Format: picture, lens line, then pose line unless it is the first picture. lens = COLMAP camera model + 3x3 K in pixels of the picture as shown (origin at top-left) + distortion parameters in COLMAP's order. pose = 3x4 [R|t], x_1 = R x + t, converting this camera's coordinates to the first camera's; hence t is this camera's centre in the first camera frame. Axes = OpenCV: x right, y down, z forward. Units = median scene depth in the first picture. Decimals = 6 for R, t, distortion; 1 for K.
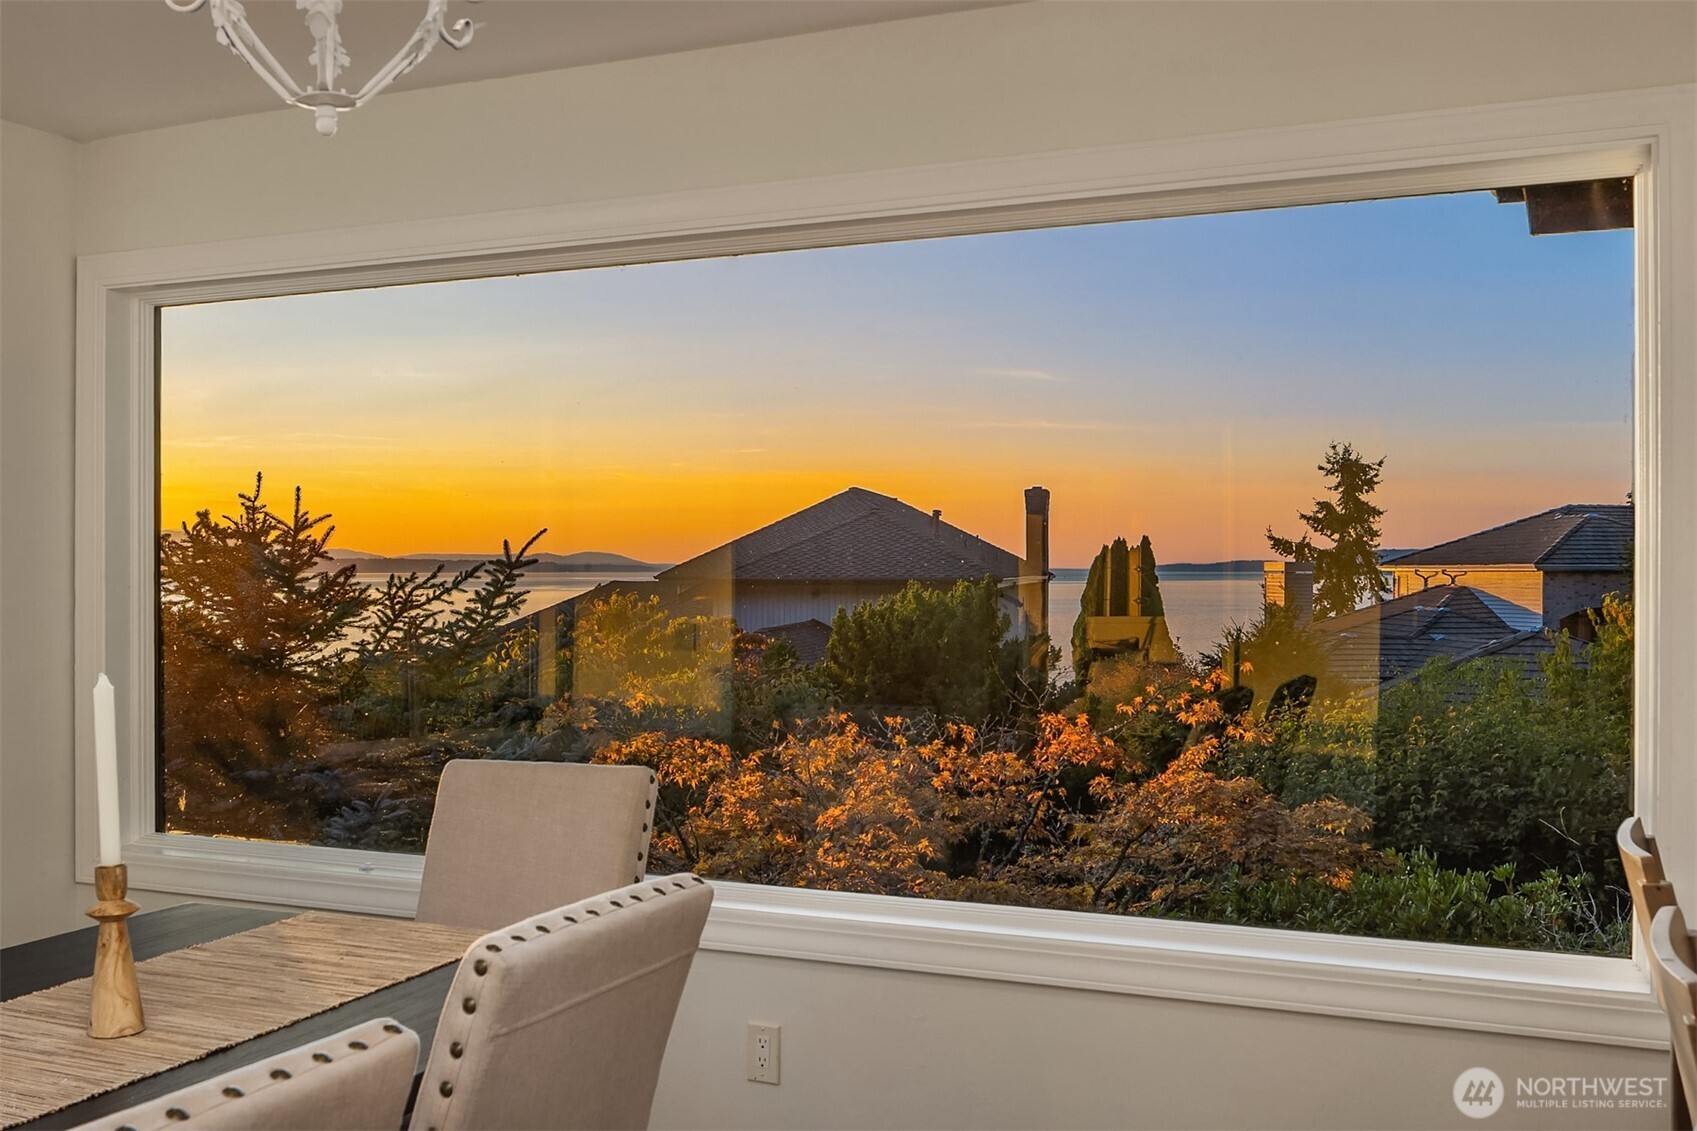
lens RADIAL K [[1719.1, 0, 851.1], [0, 1719.1, 519.5], [0, 0, 1]] dist [-0.030901, -0.008358]
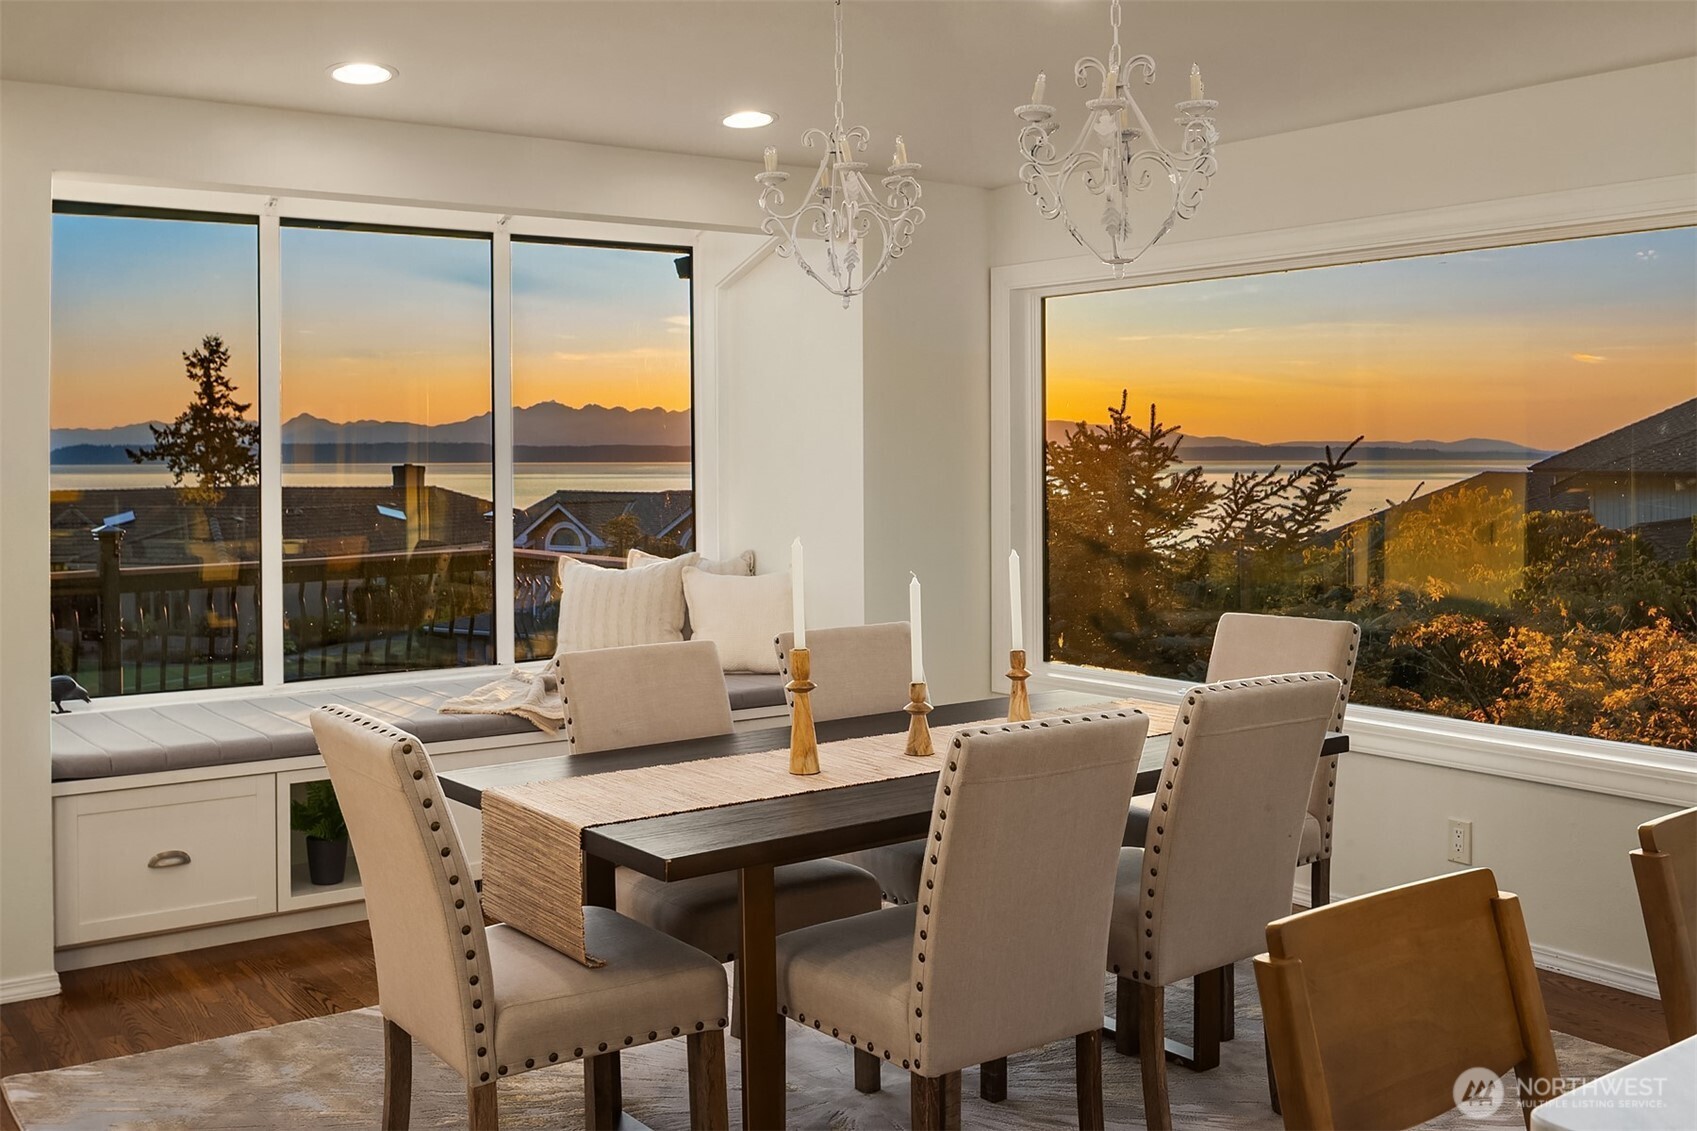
lens RADIAL K [[1719.1, 0, 851.1], [0, 1719.1, 519.5], [0, 0, 1]] dist [-0.030901, -0.008358]
pose [[0.877427, 0.019541, -0.479313, 0.069130], [0.012032, 0.997959, 0.062711, -0.014153], [0.479560, -0.060791, 0.875401, -0.164318]]
